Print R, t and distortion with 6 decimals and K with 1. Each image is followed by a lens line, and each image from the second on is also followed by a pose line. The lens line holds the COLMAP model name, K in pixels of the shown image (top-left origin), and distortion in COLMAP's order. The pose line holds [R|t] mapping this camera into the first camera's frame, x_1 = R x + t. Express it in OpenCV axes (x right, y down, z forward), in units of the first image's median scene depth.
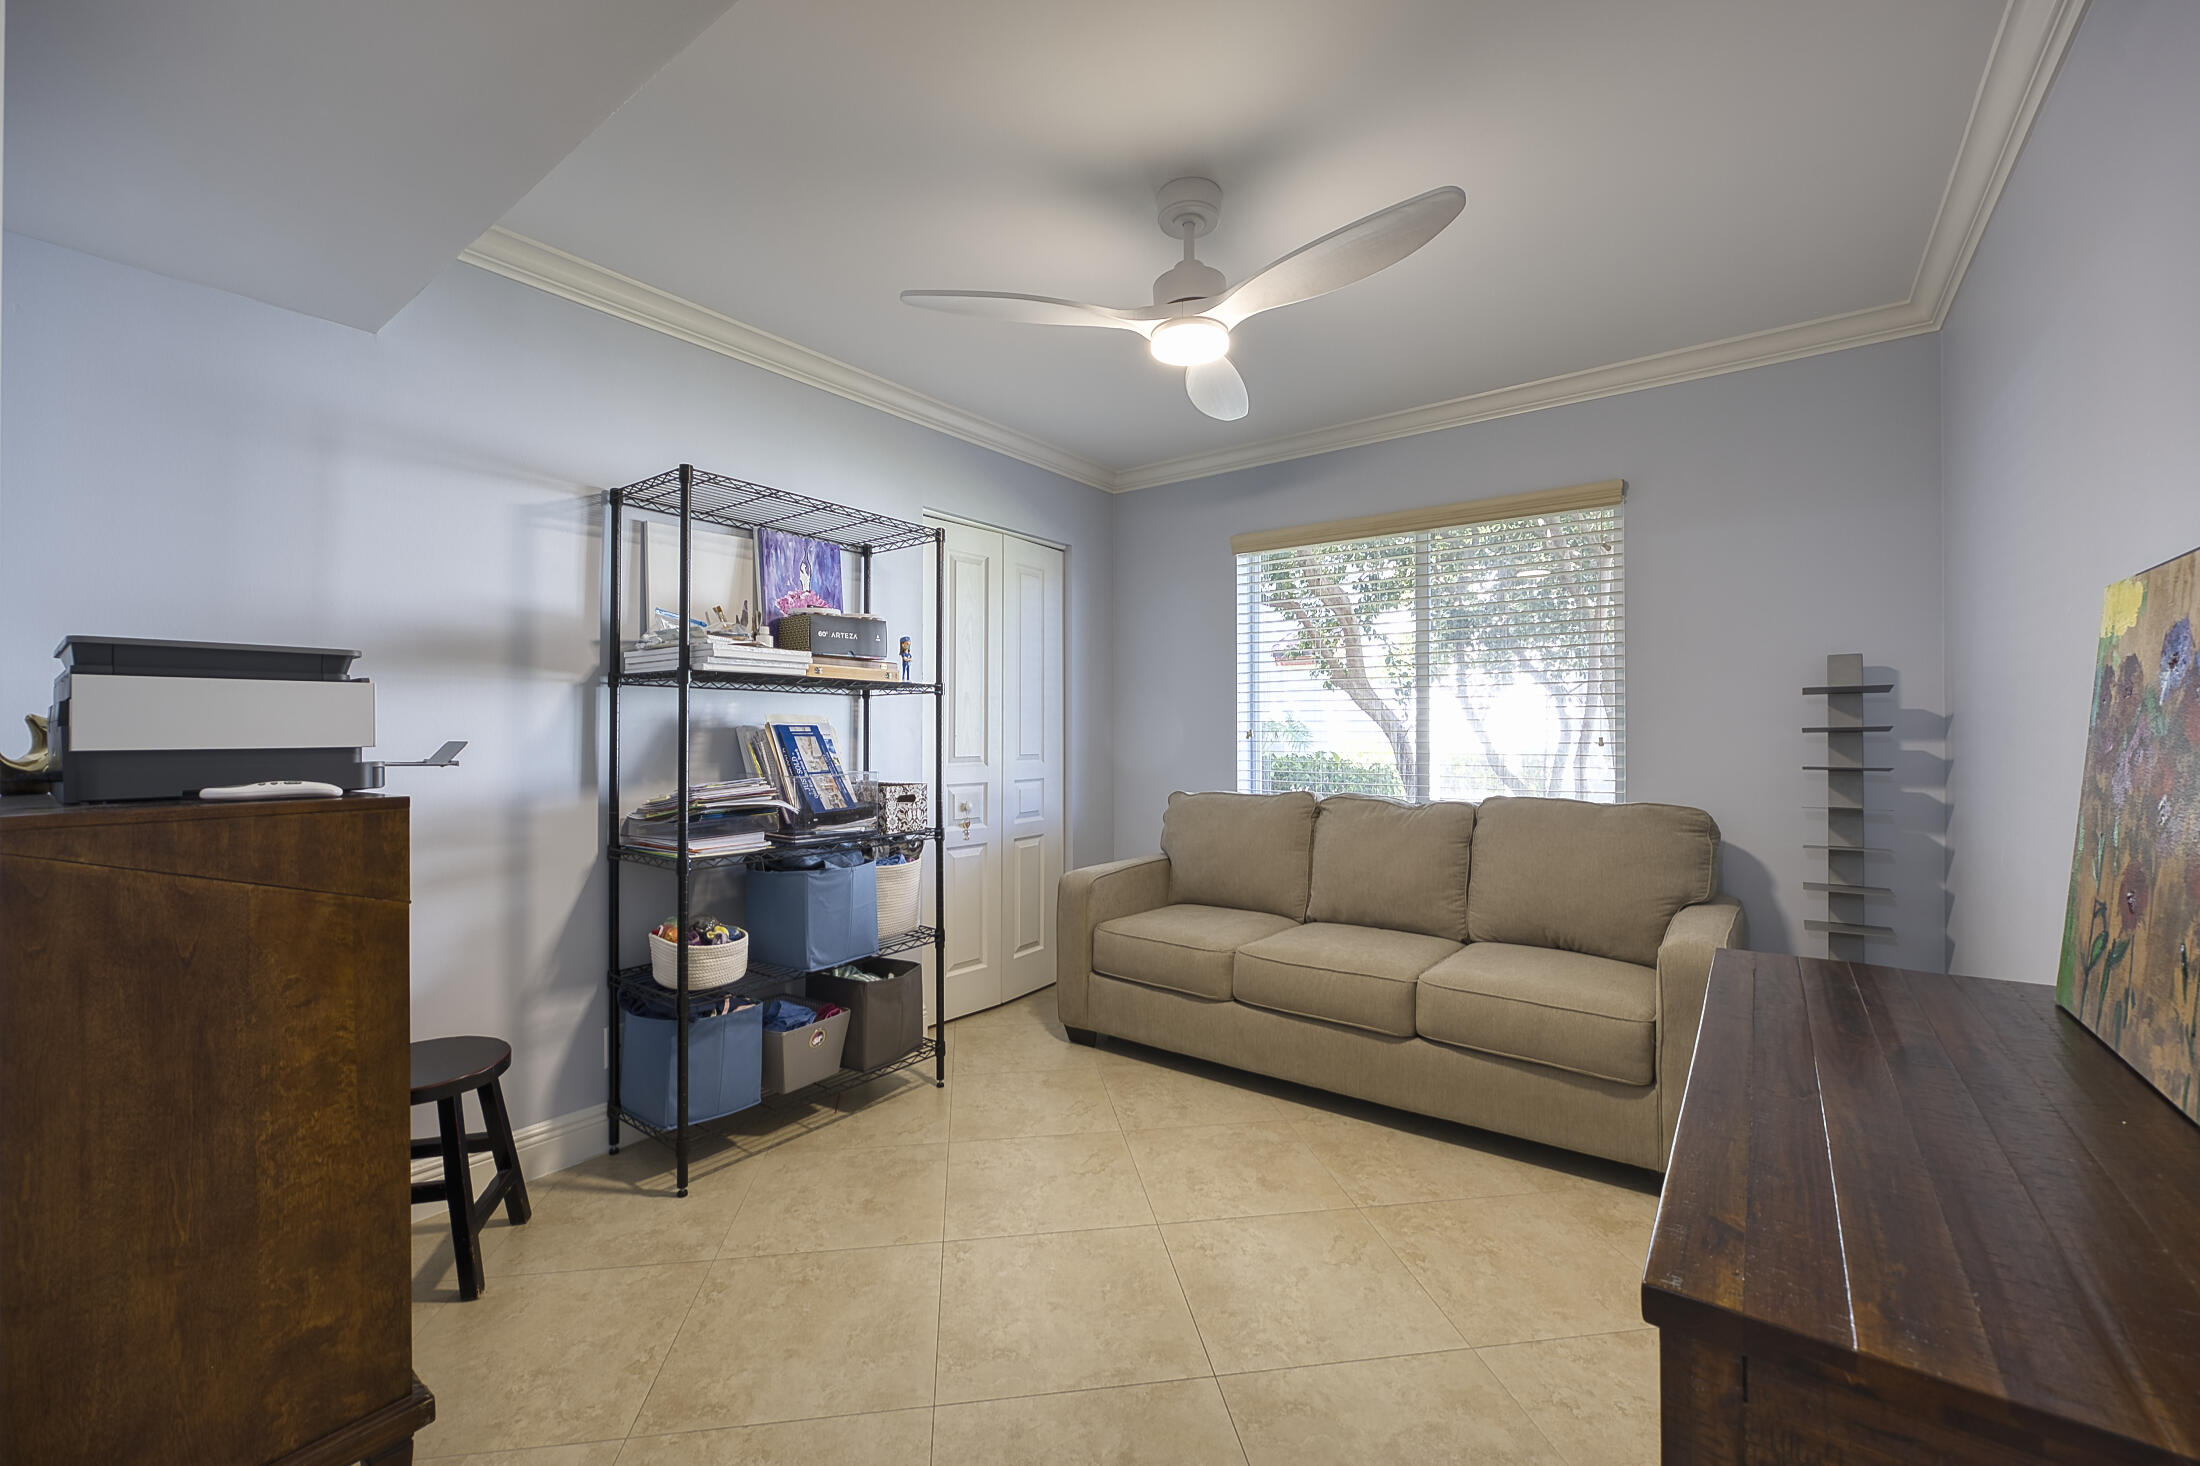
lens RADIAL K [[879.0, 0, 1128.3], [0, 879.0, 721.4], [0, 0, 1]] dist [-0.008763, 0.001068]
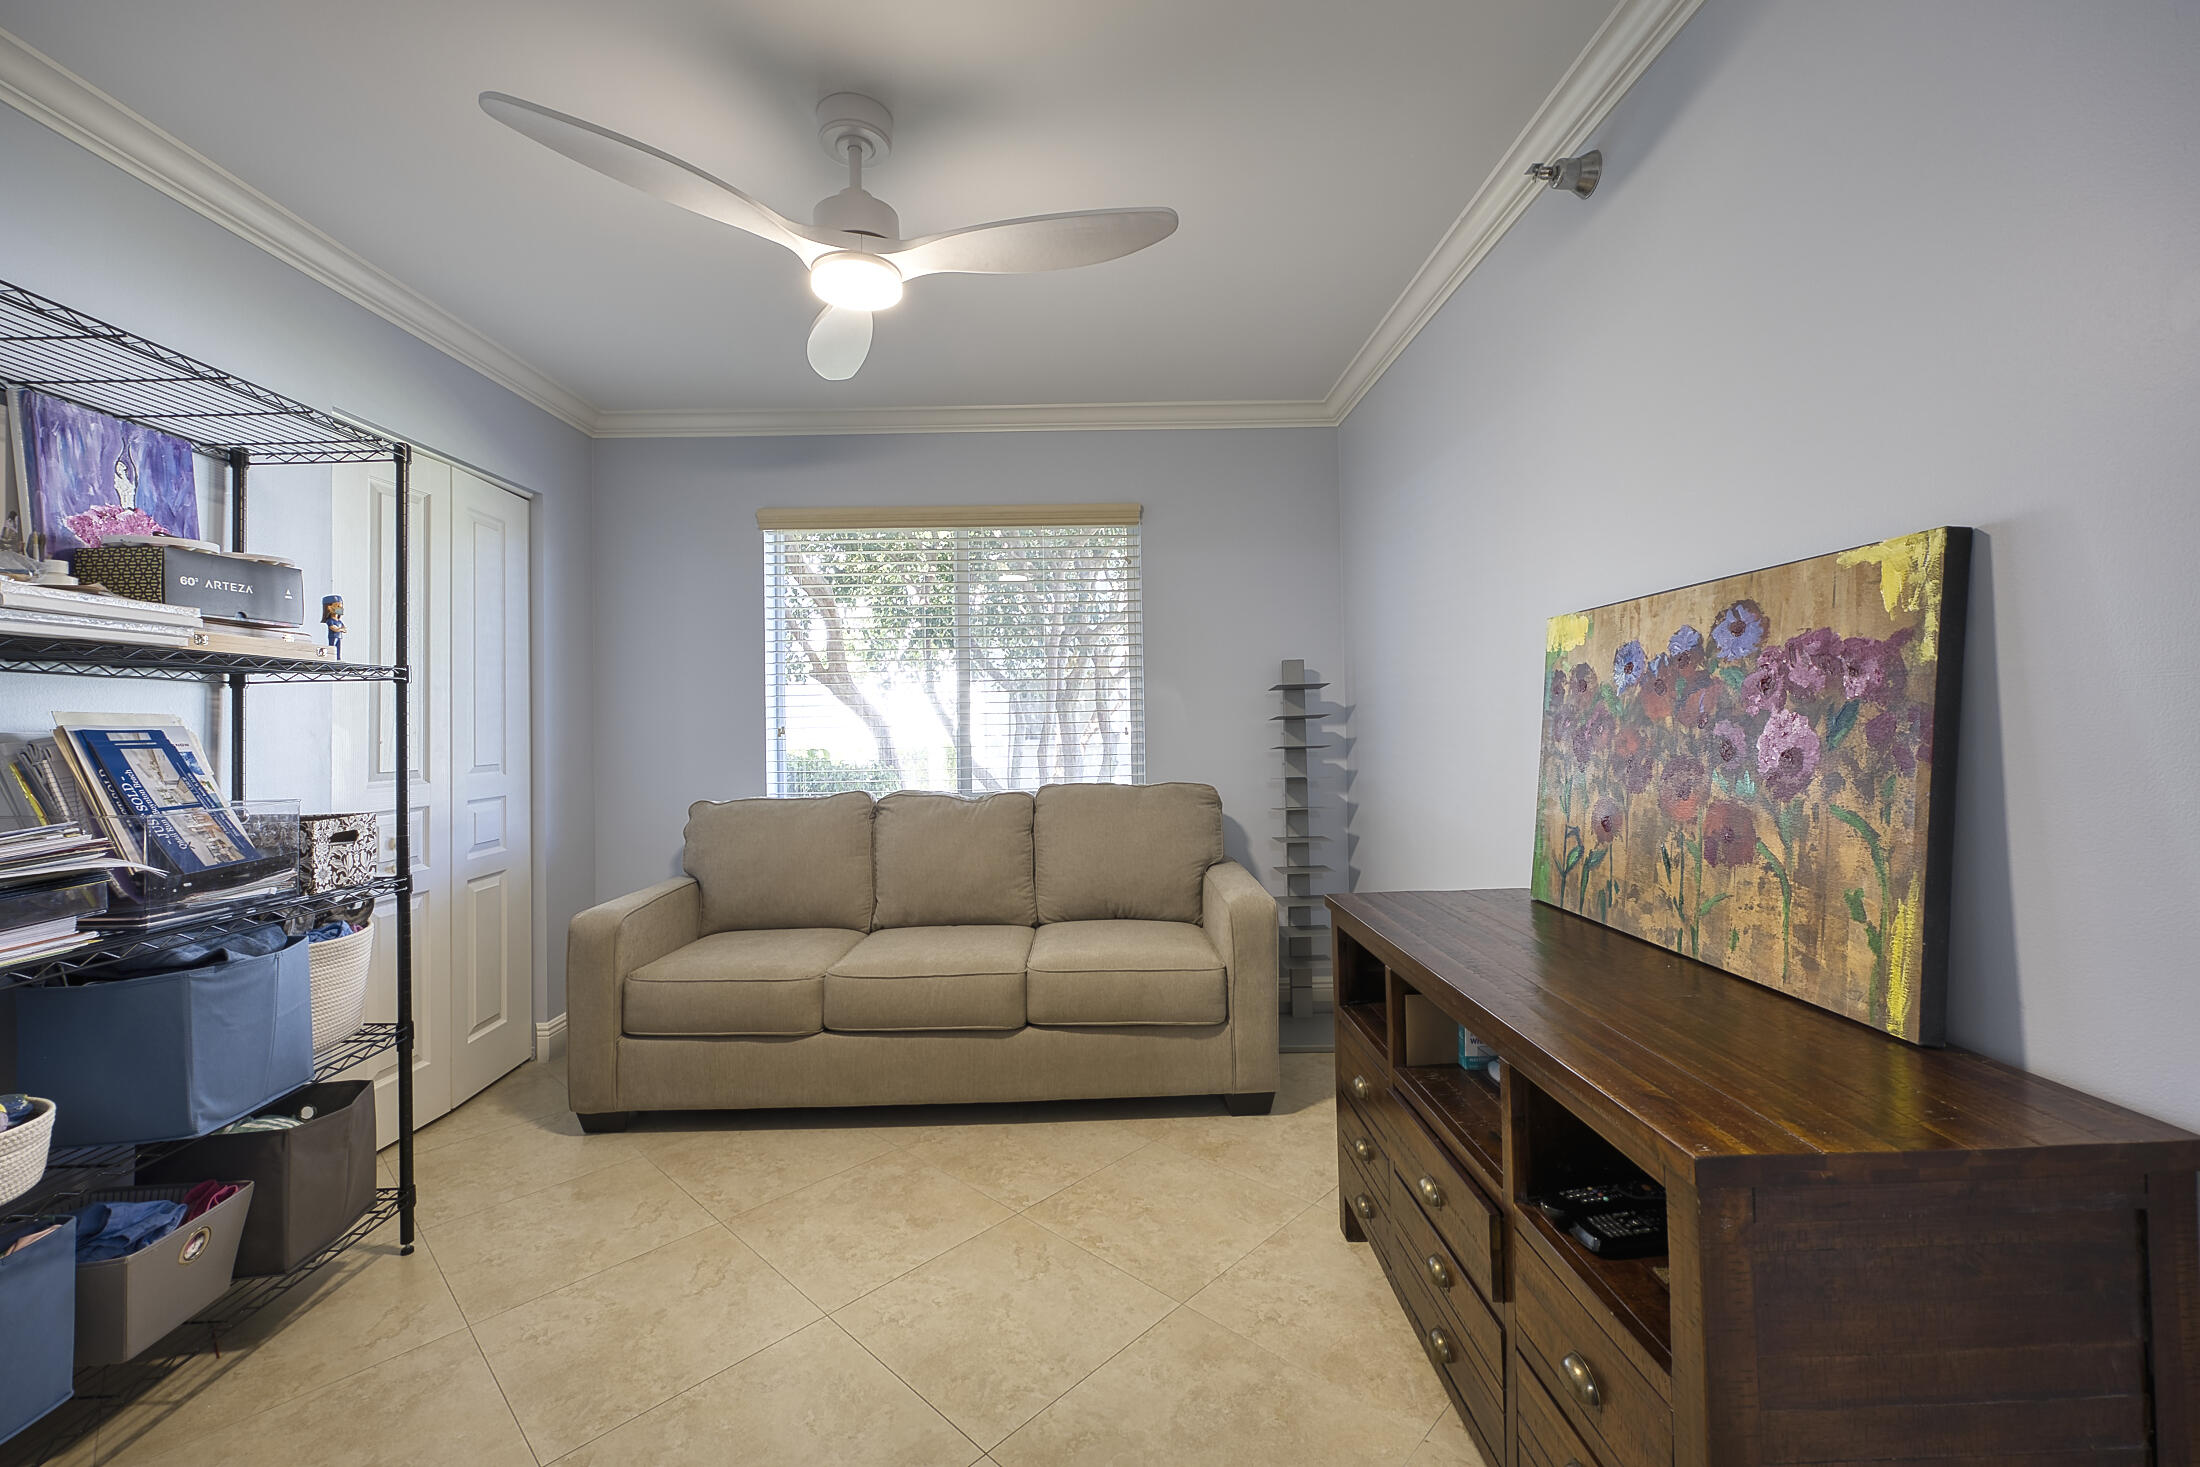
lens RADIAL K [[879.0, 0, 1105.7], [0, 879.0, 700.8], [0, 0, 1]] dist [-0.008763, 0.001068]
pose [[0.796969, -0.000272, 0.604020, -0.209594], [0.012070, 0.999807, -0.015474, 0.001559], [-0.603899, 0.019623, 0.796819, 0.129229]]
